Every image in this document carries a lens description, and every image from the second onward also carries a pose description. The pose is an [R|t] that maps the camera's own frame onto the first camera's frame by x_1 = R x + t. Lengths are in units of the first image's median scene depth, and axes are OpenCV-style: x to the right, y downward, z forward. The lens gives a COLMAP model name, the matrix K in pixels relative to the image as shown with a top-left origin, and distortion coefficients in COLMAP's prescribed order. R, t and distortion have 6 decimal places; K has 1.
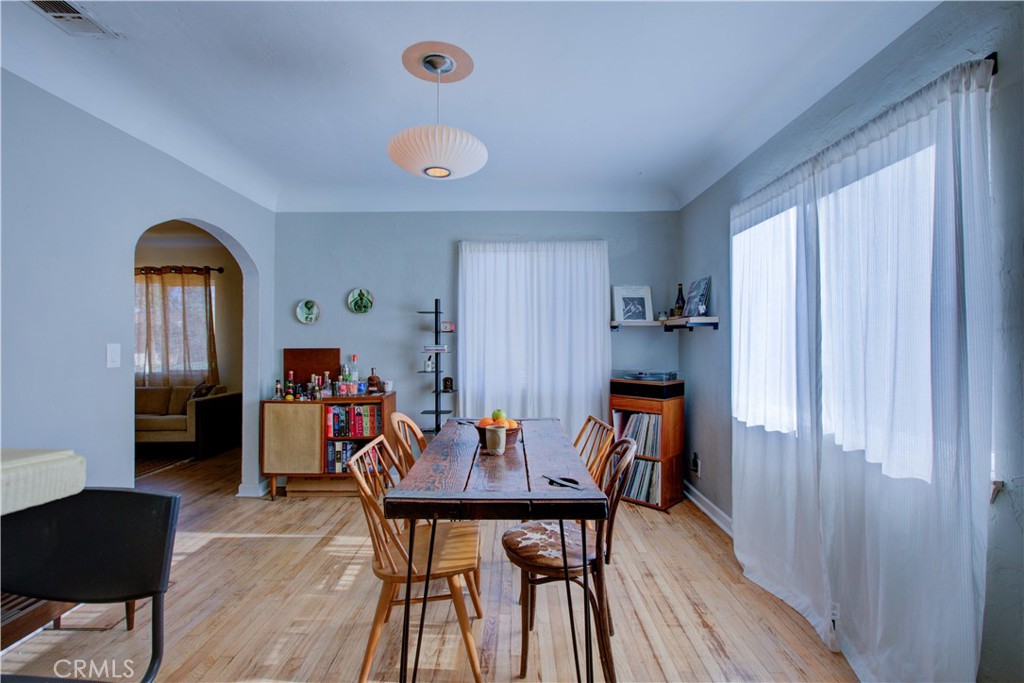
lens RADIAL K [[467.9, 0, 514.4], [0, 467.9, 340.2], [0, 0, 1]] dist [0.001413, 0.000857]
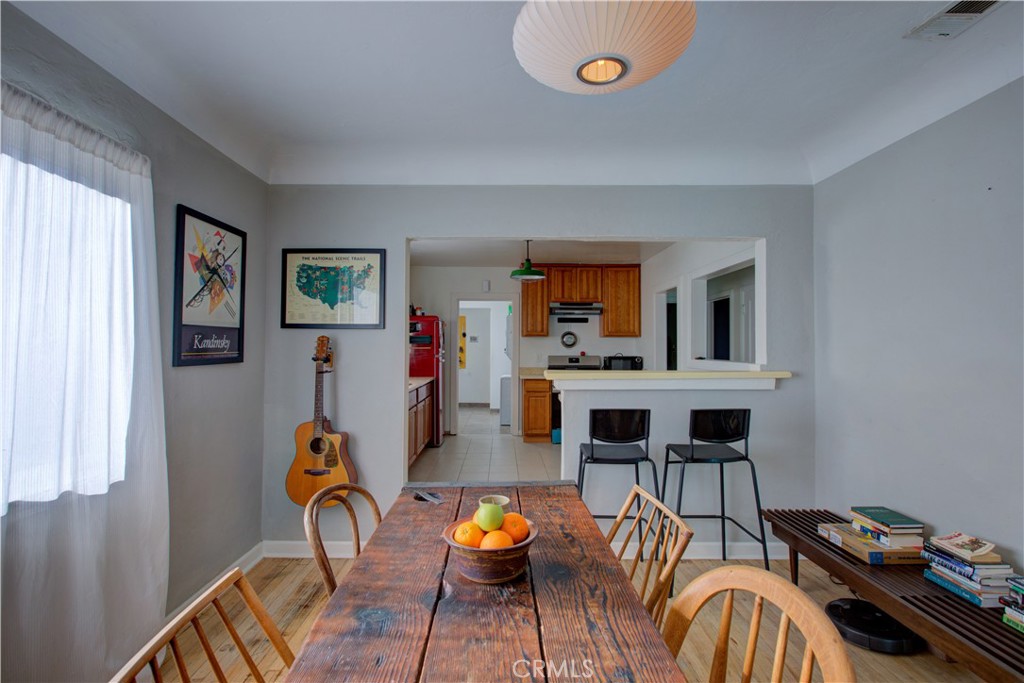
lens RADIAL K [[475.4, 0, 513.3], [0, 475.4, 339.6], [0, 0, 1]] dist [-0.009709, 0.003680]
pose [[-0.999480, -0.005068, -0.031845, -0.024030], [-0.004284, 0.999688, -0.024624, -0.013905], [0.031960, -0.024474, -0.999189, 0.899319]]
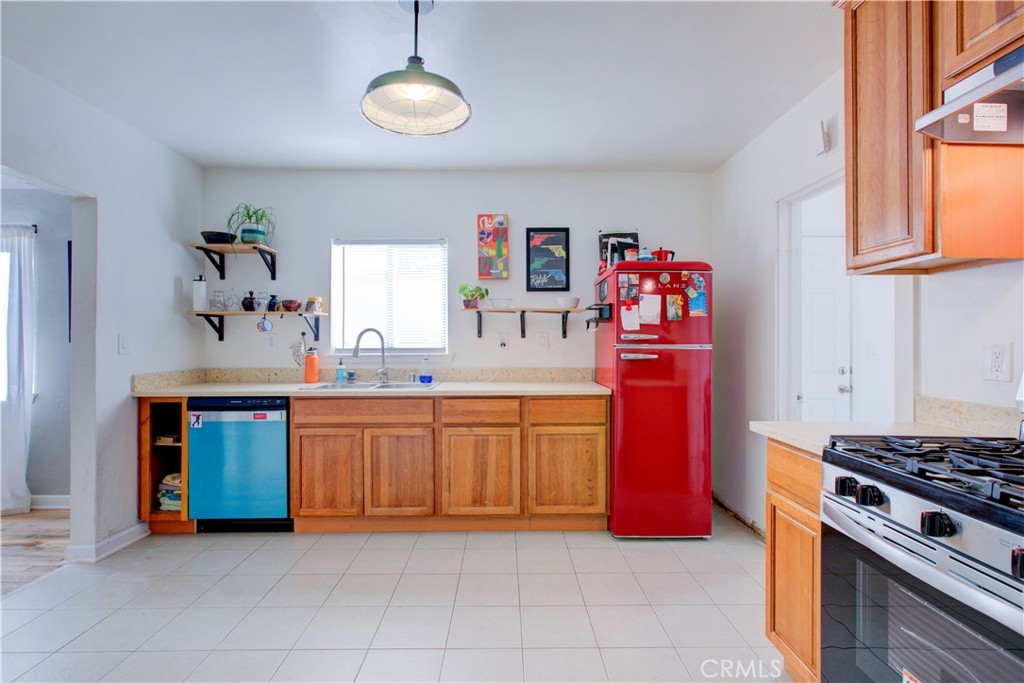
lens RADIAL K [[475.4, 0, 513.3], [0, 475.4, 339.6], [0, 0, 1]] dist [-0.009709, 0.003680]
pose [[-0.016725, 0.004362, 0.999851, -0.575022], [-0.005786, 0.999973, -0.004460, -0.000980], [-0.999843, -0.005860, -0.016700, -0.564792]]
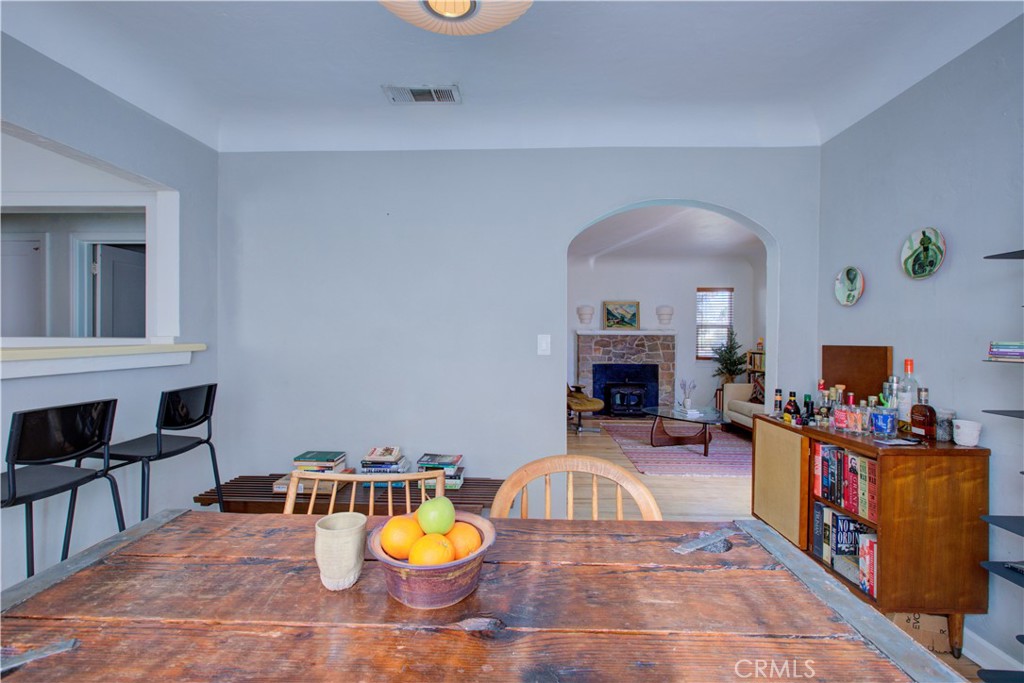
lens RADIAL K [[467.9, 0, 514.4], [0, 467.9, 340.2], [0, 0, 1]] dist [0.001413, 0.000857]
pose [[-0.021816, 0.006144, -0.999743, 0.205271], [-0.000516, 0.999981, 0.006157, 0.007526], [0.999762, 0.000650, -0.021812, 0.629179]]
